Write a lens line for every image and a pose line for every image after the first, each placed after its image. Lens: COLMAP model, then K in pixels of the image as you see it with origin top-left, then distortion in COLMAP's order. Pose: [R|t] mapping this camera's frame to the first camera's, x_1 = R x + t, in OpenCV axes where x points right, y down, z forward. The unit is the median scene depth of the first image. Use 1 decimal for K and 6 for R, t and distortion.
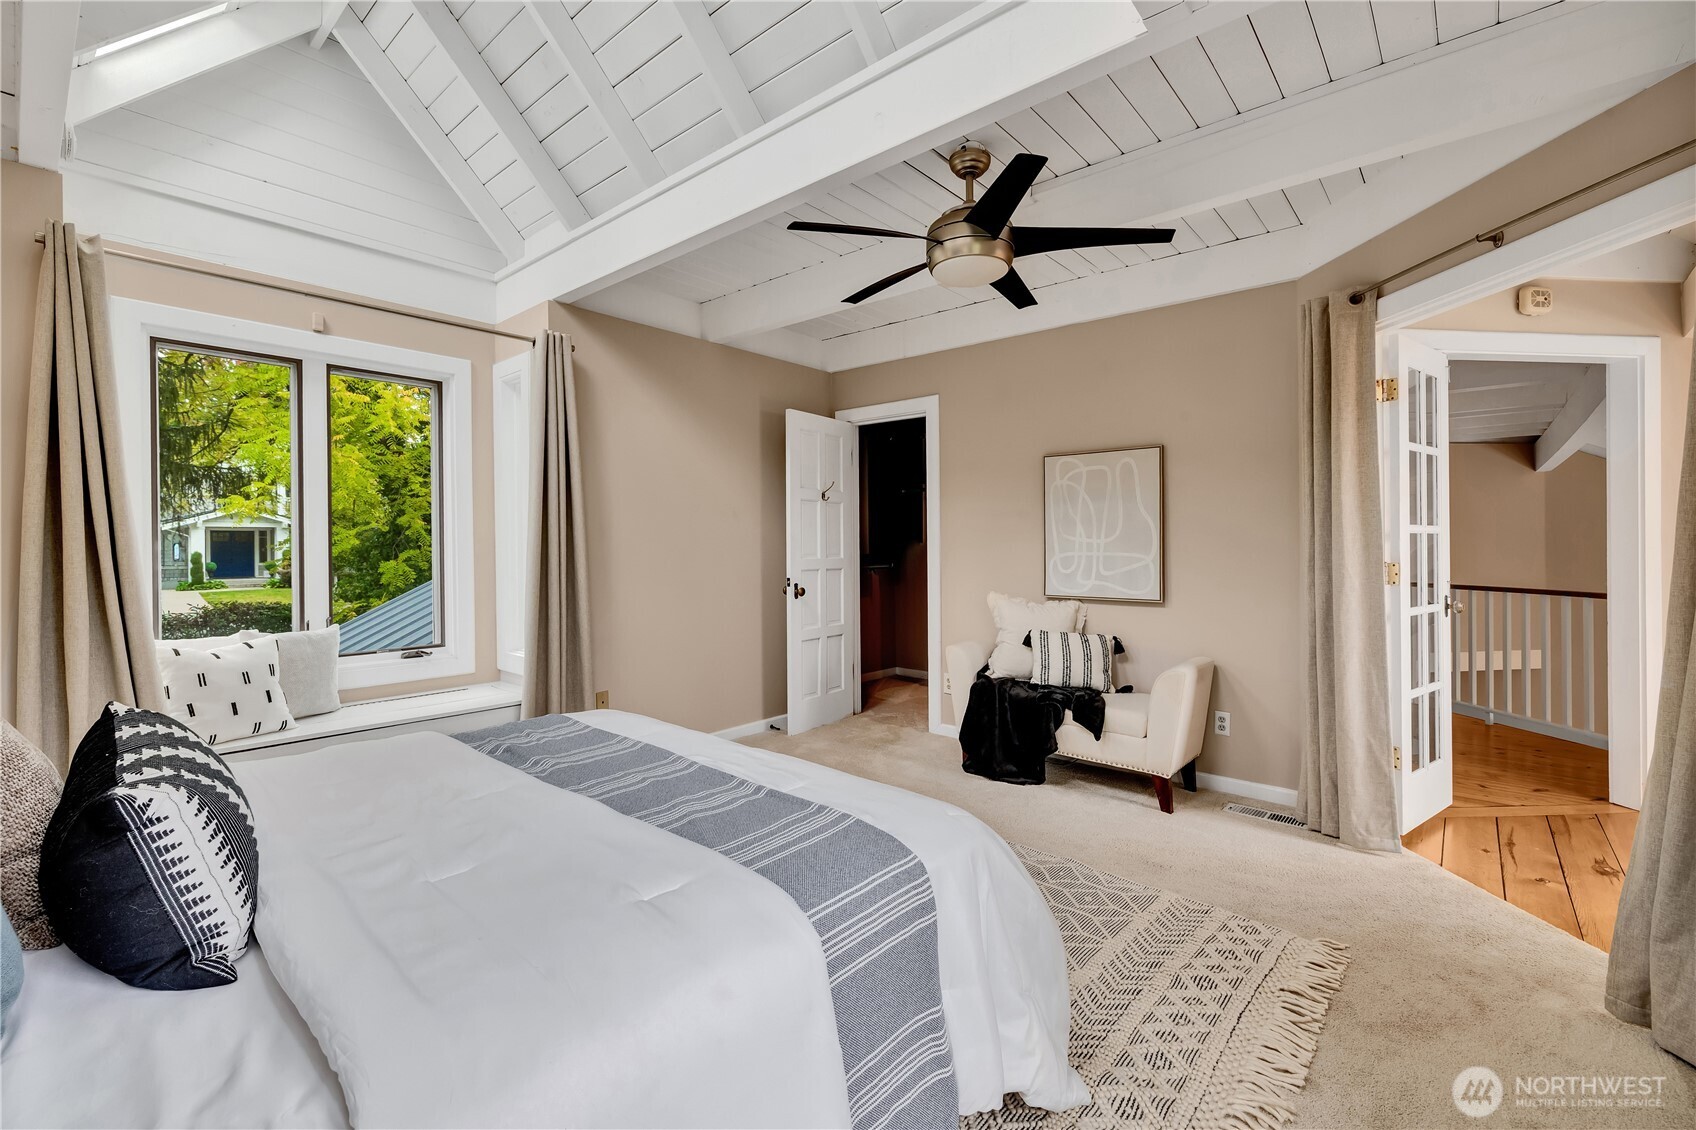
lens RADIAL K [[734.9, 0, 832.8], [0, 734.9, 556.0], [0, 0, 1]] dist [-0.006620, 0.001534]
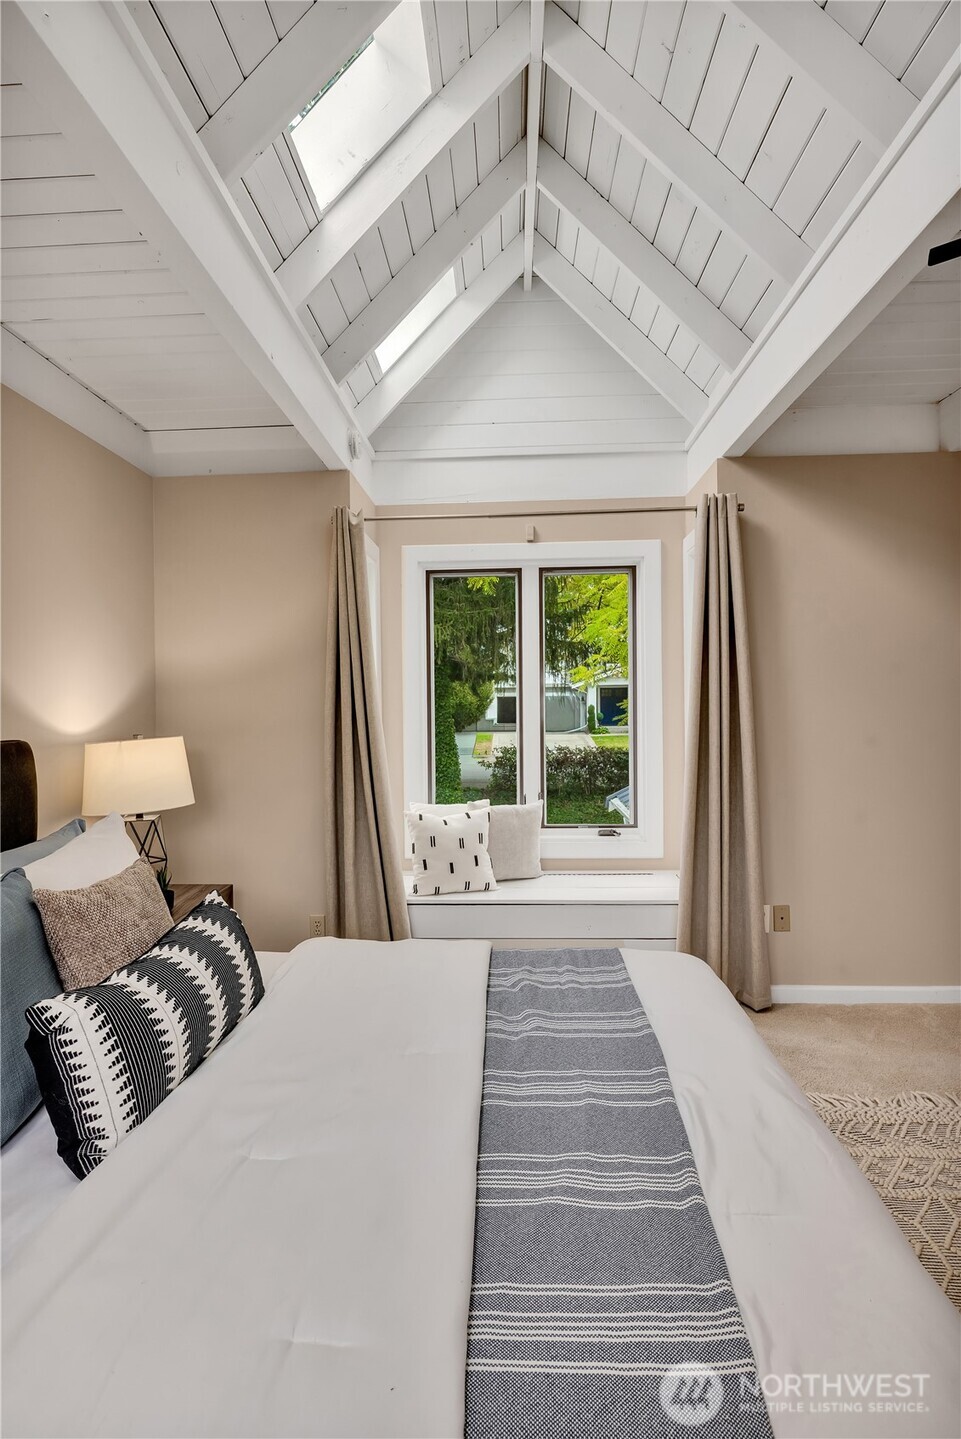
lens RADIAL K [[731.5, 0, 482.0], [0, 731.5, 715.0], [0, 0, 1]] dist [-0.002962, -0.000099]
pose [[0.625542, 0.009900, -0.780128, 0.131856], [0.003887, 0.999868, 0.015805, -0.052270], [0.780181, -0.012919, 0.625421, 0.216982]]
